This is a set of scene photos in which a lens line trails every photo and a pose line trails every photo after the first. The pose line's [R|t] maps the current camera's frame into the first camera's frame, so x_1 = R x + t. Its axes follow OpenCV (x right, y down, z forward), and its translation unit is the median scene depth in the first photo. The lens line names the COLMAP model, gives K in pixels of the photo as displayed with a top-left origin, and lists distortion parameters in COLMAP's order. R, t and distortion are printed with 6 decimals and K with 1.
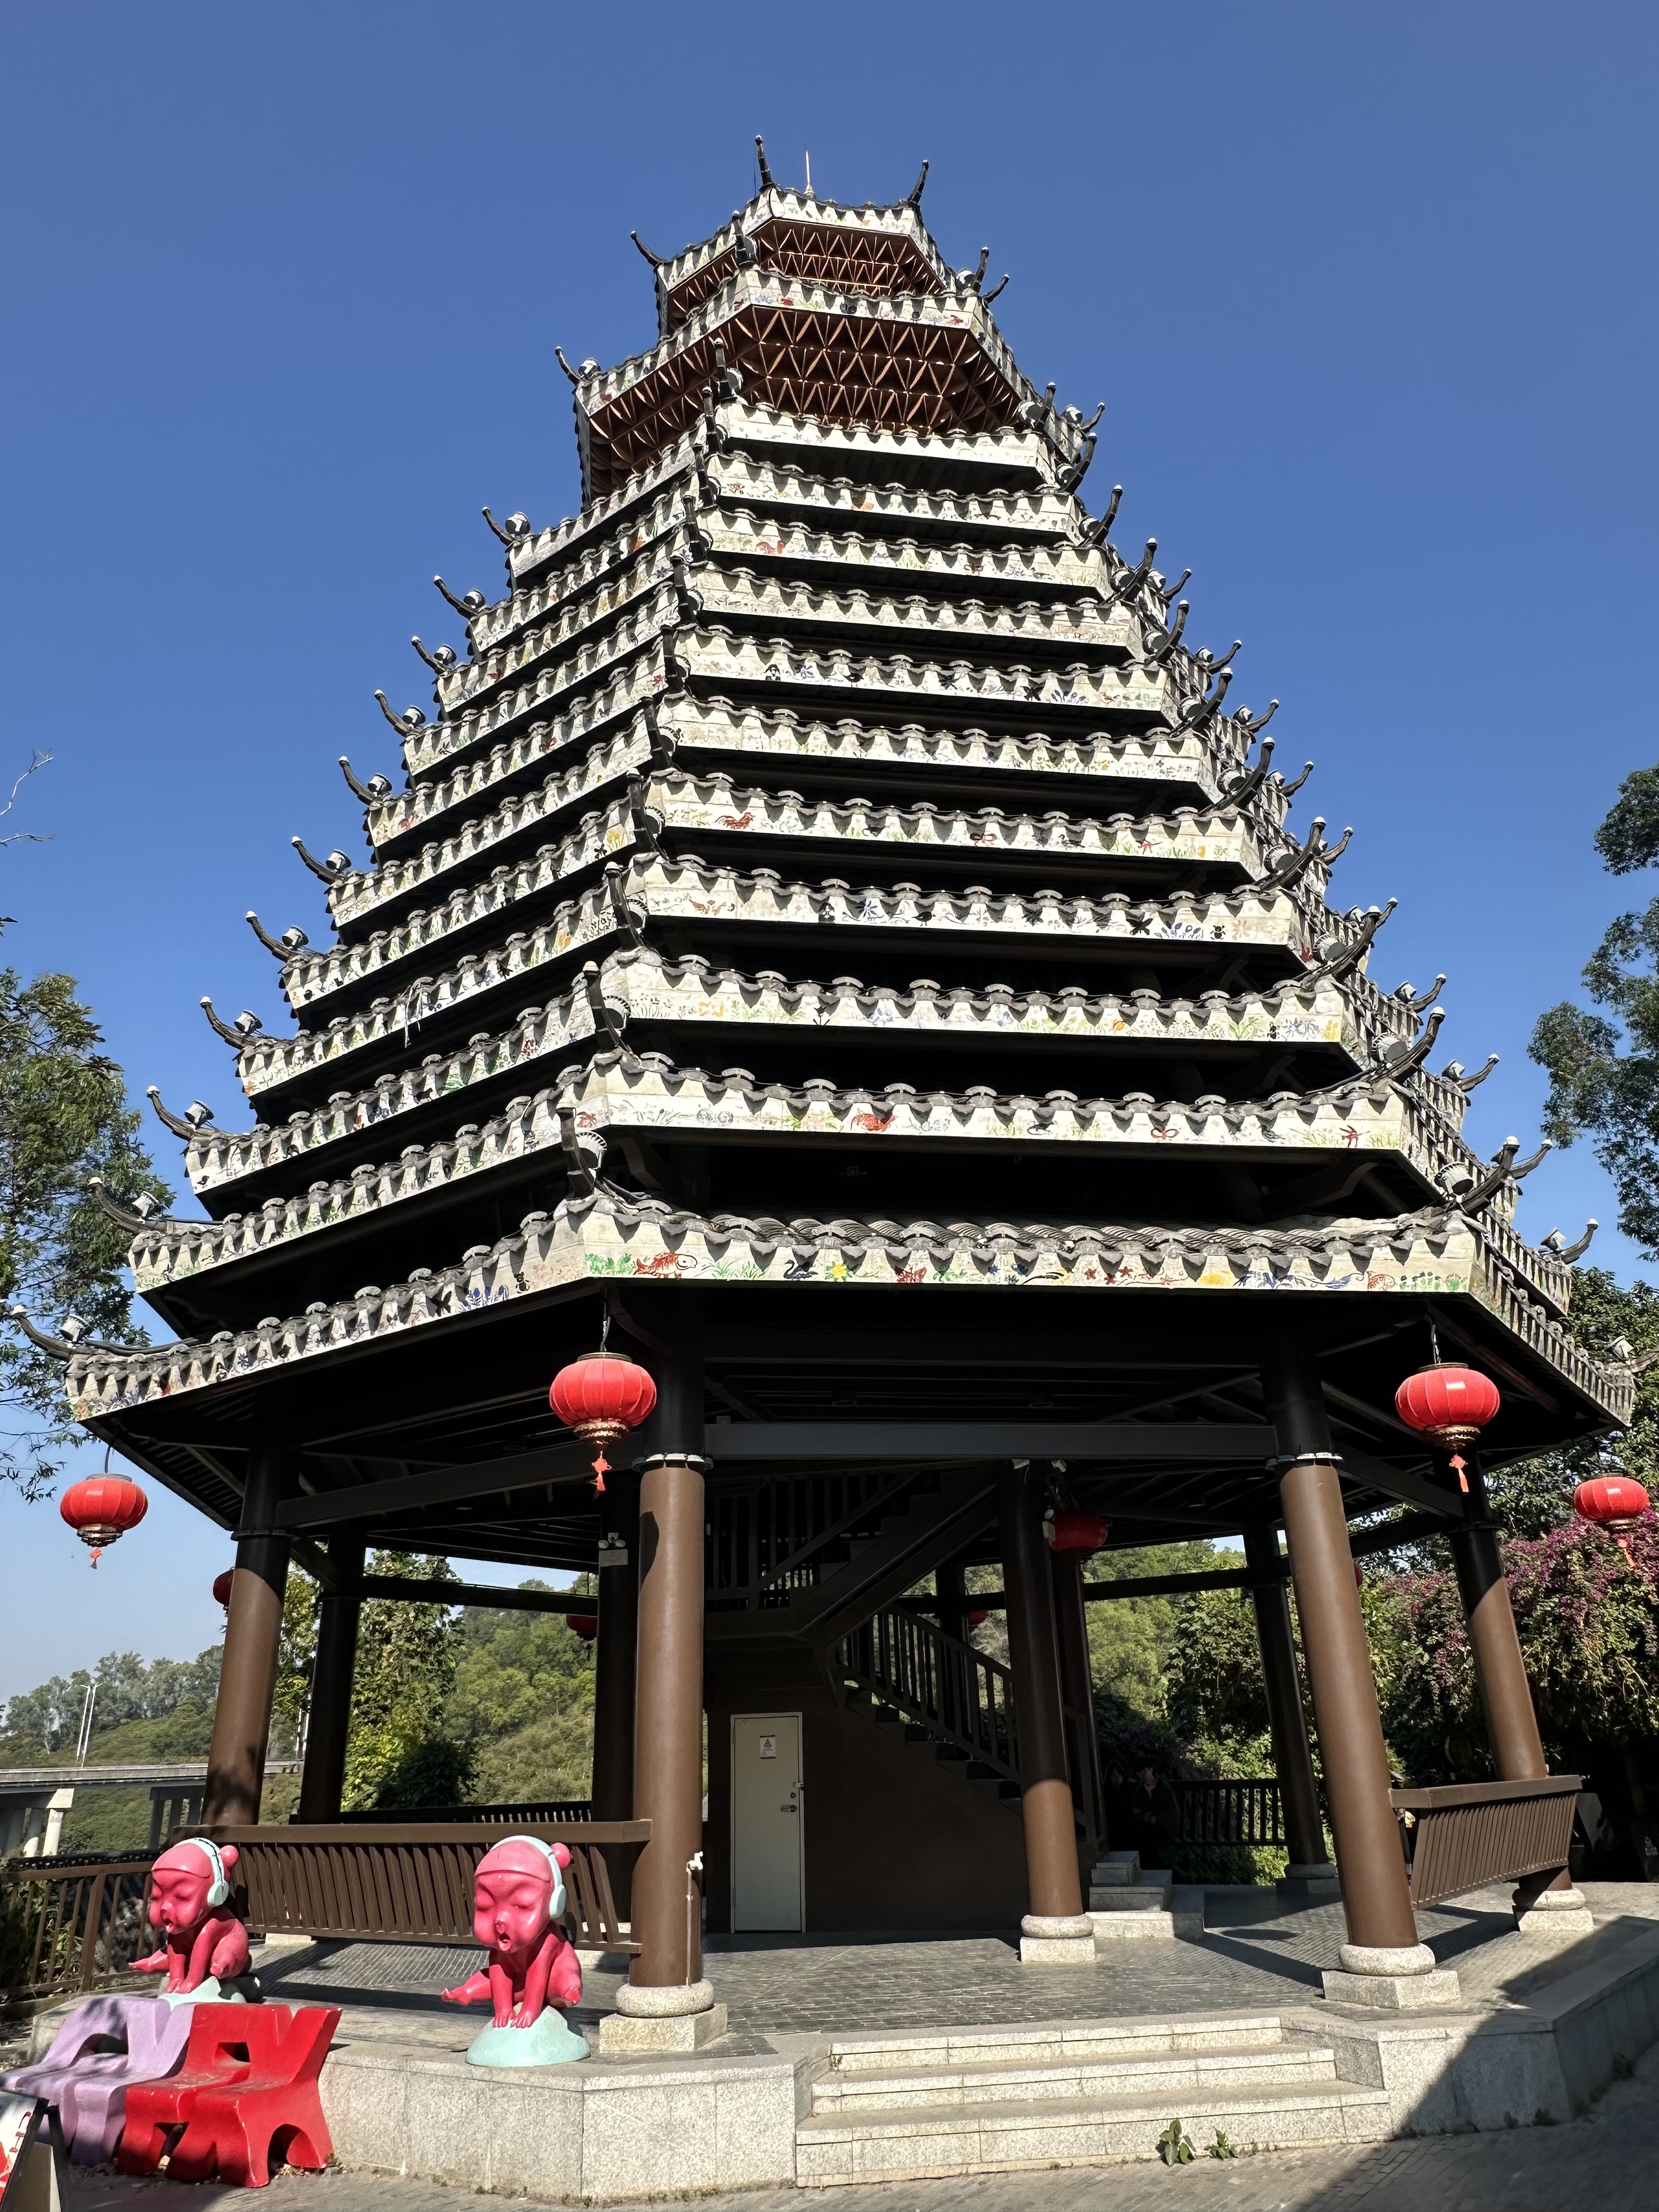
lens RADIAL K [[1454.5, 0, 820.2], [0, 1454.5, 1108.9], [0, 0, 1]] dist [0.010824, 0.001201]
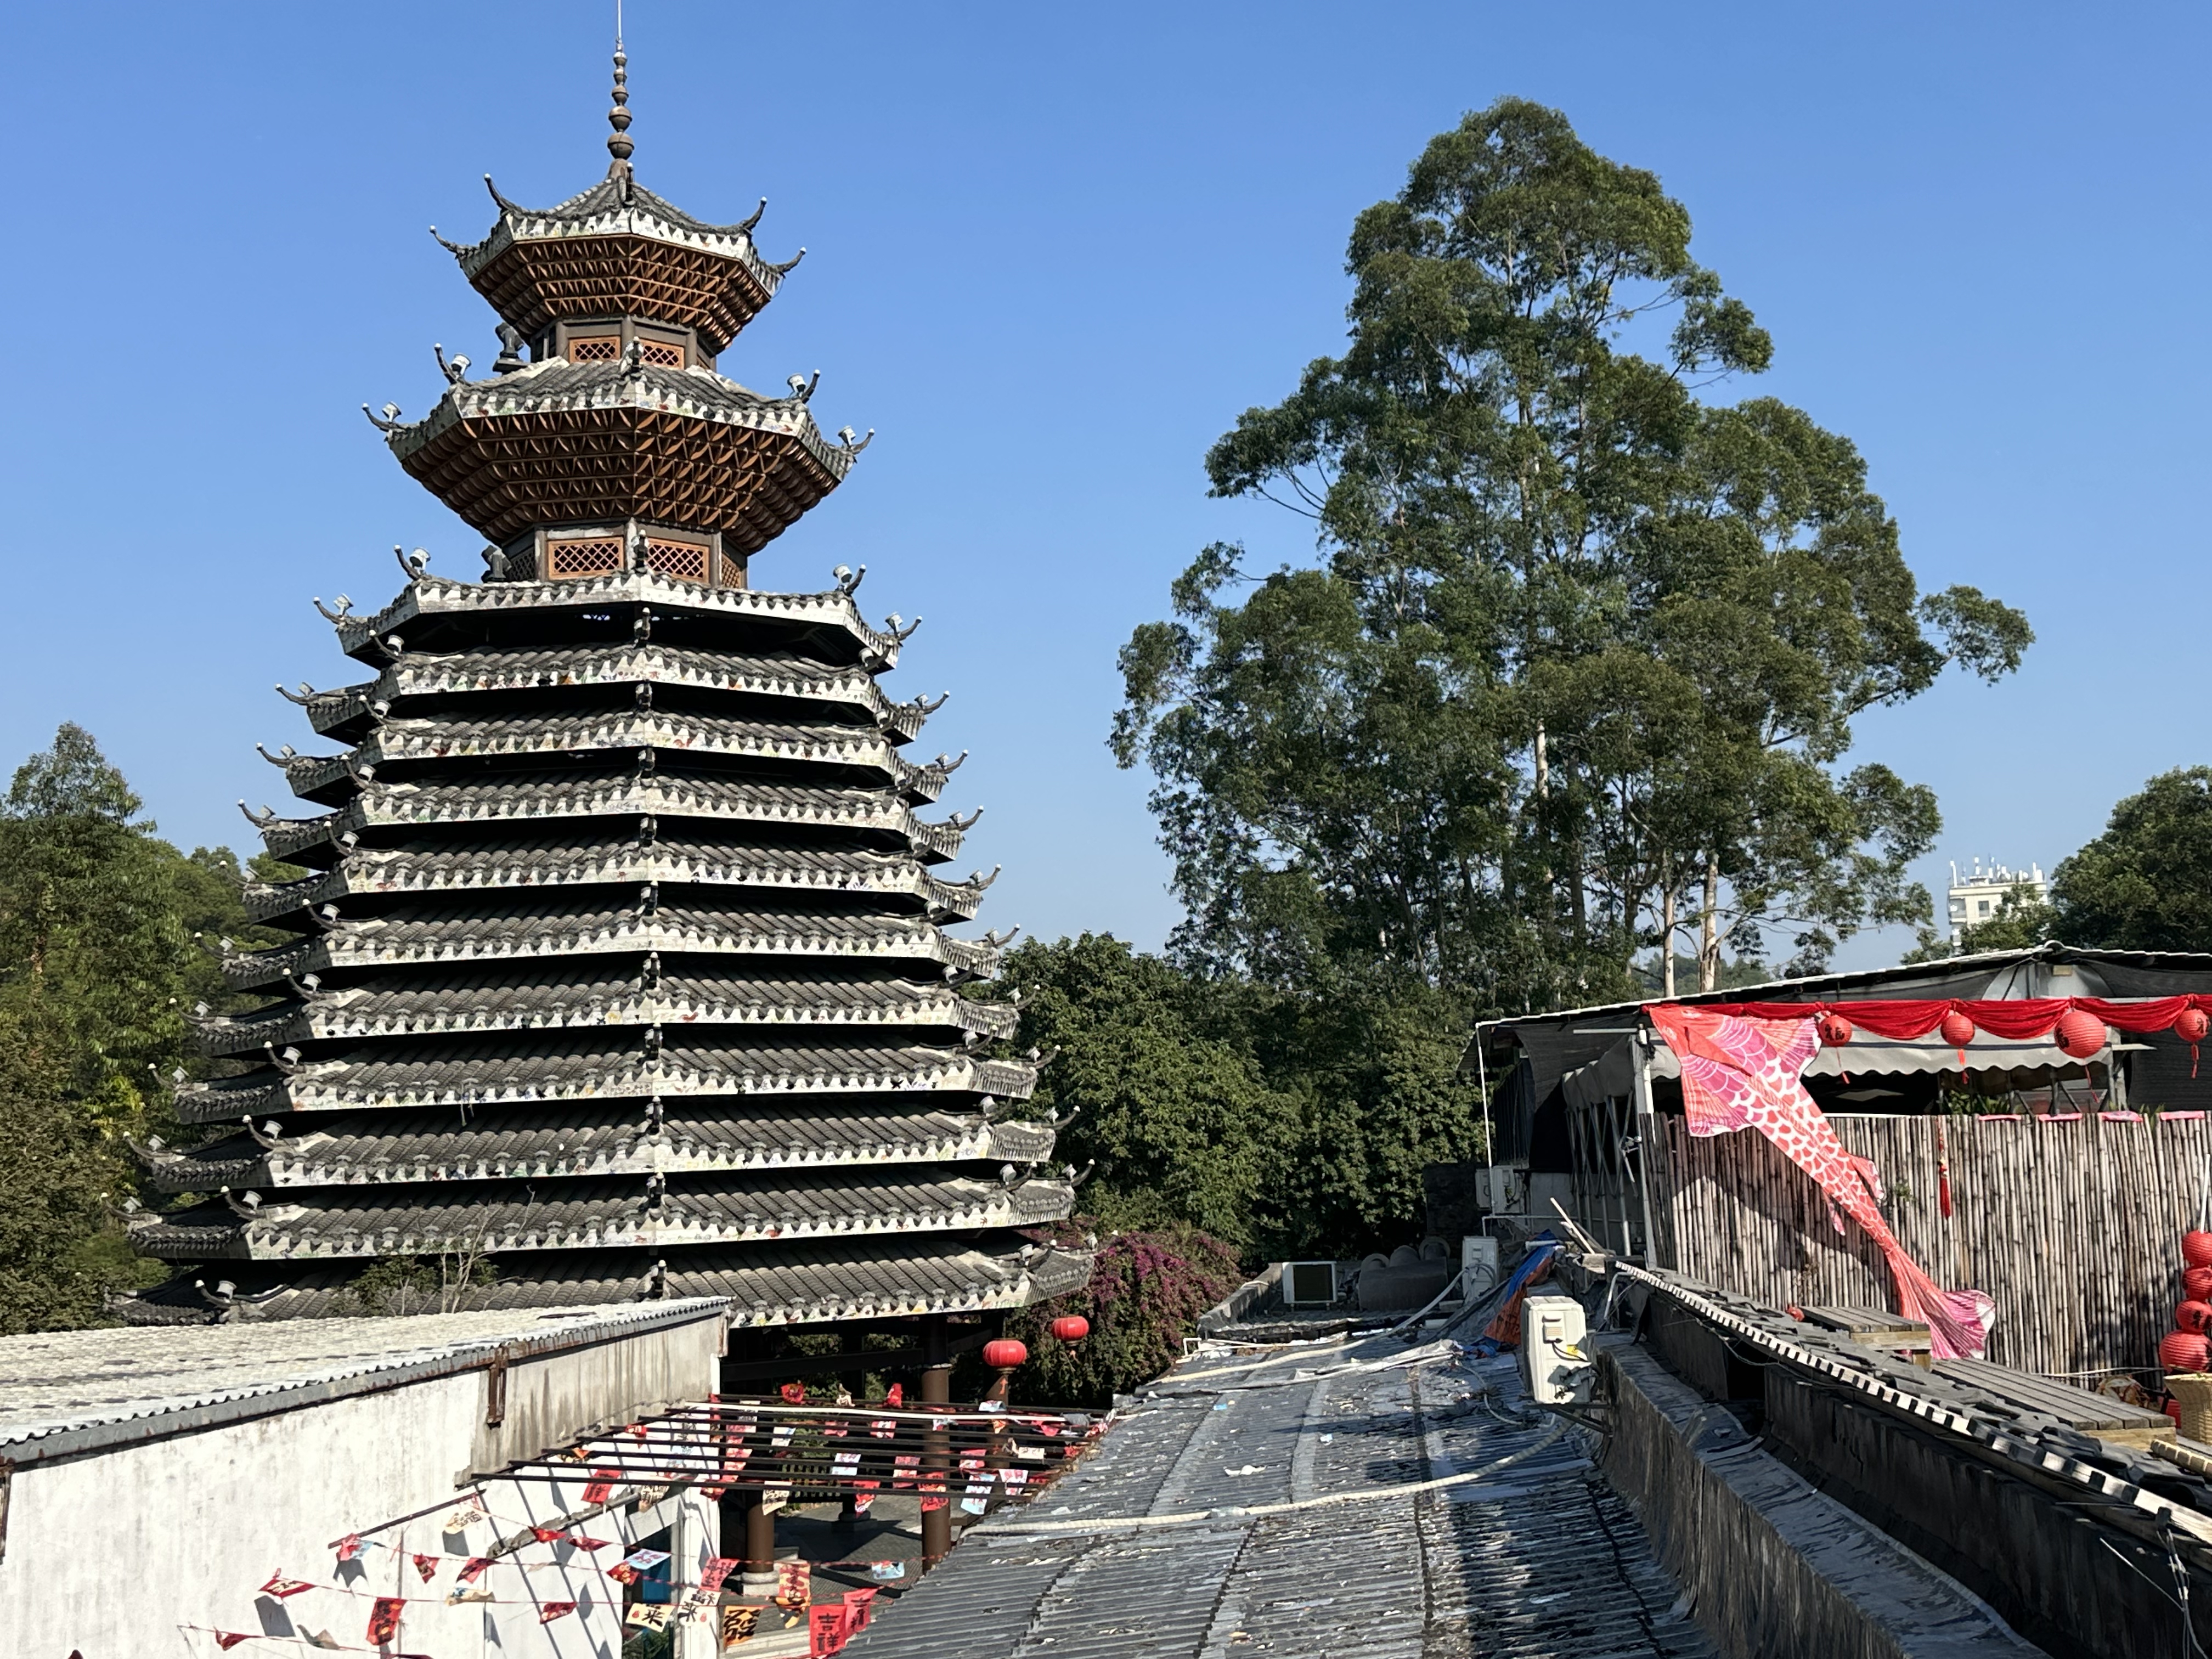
lens RADIAL K [[2475.2, 0, 1113.1], [0, 2475.2, 833.4], [0, 0, 1]] dist [0.145877, 0.000000]
pose [[0.885467, 0.063057, 0.460404, -0.816938], [-0.188492, 0.954324, 0.231810, -0.982507], [-0.424758, -0.292042, 0.856909, -1.398070]]
